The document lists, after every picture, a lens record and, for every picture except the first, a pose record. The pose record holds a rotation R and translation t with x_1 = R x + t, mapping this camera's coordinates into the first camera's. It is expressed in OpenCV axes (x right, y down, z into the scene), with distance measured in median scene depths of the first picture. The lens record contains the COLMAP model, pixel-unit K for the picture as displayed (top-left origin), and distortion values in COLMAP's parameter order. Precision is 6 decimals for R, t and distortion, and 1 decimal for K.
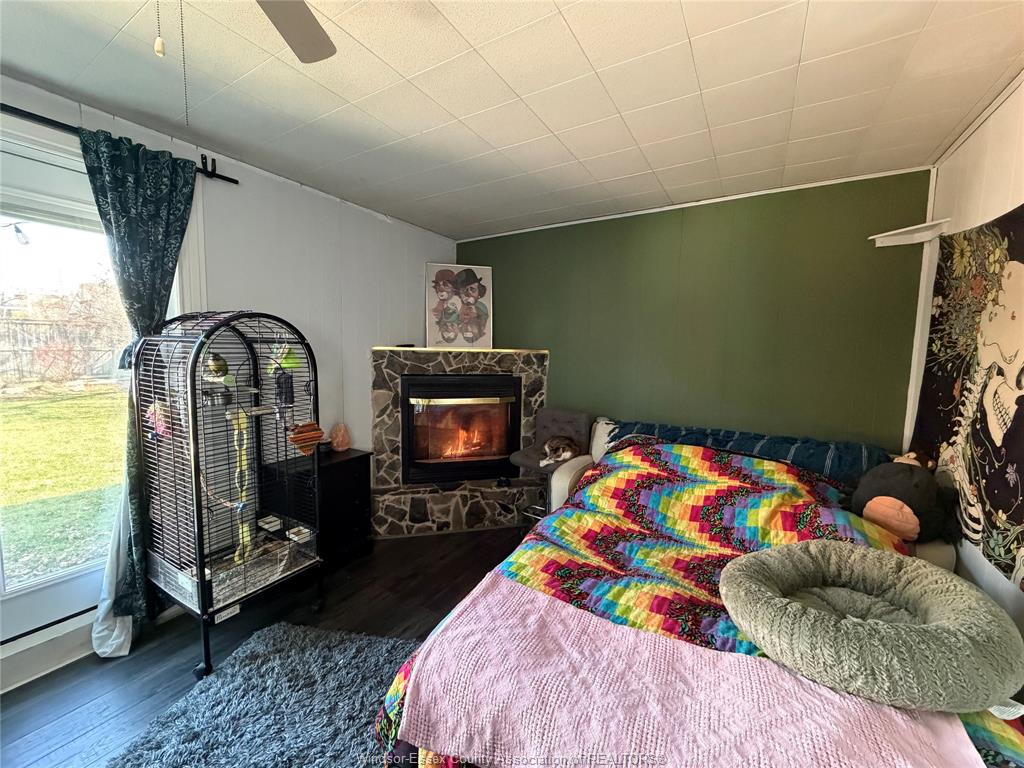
lens RADIAL K [[407.4, 0, 511.9], [0, 407.4, 383.8], [0, 0, 1]] dist [-0.000991, -0.000157]
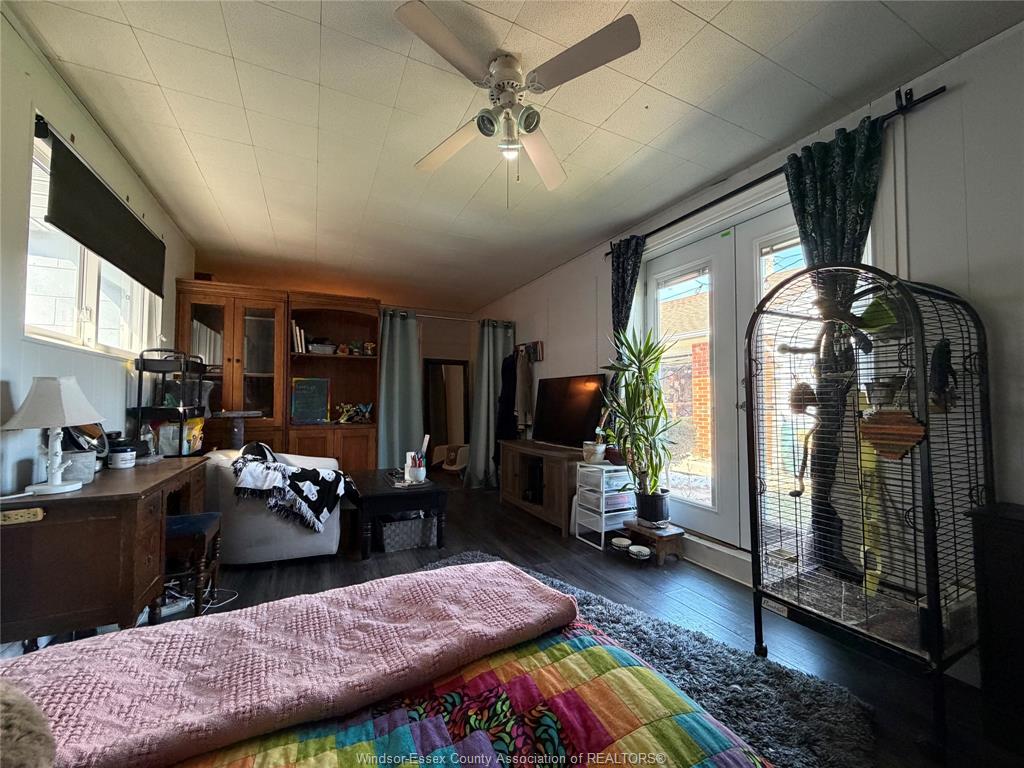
lens RADIAL K [[407.4, 0, 512.3], [0, 407.4, 382.9], [0, 0, 1]] dist [-0.000991, -0.000157]
pose [[-0.543171, -0.054177, -0.837872, 0.331495], [-0.086388, 0.996226, -0.008413, 0.103841], [0.835166, 0.067813, -0.545802, 0.798919]]
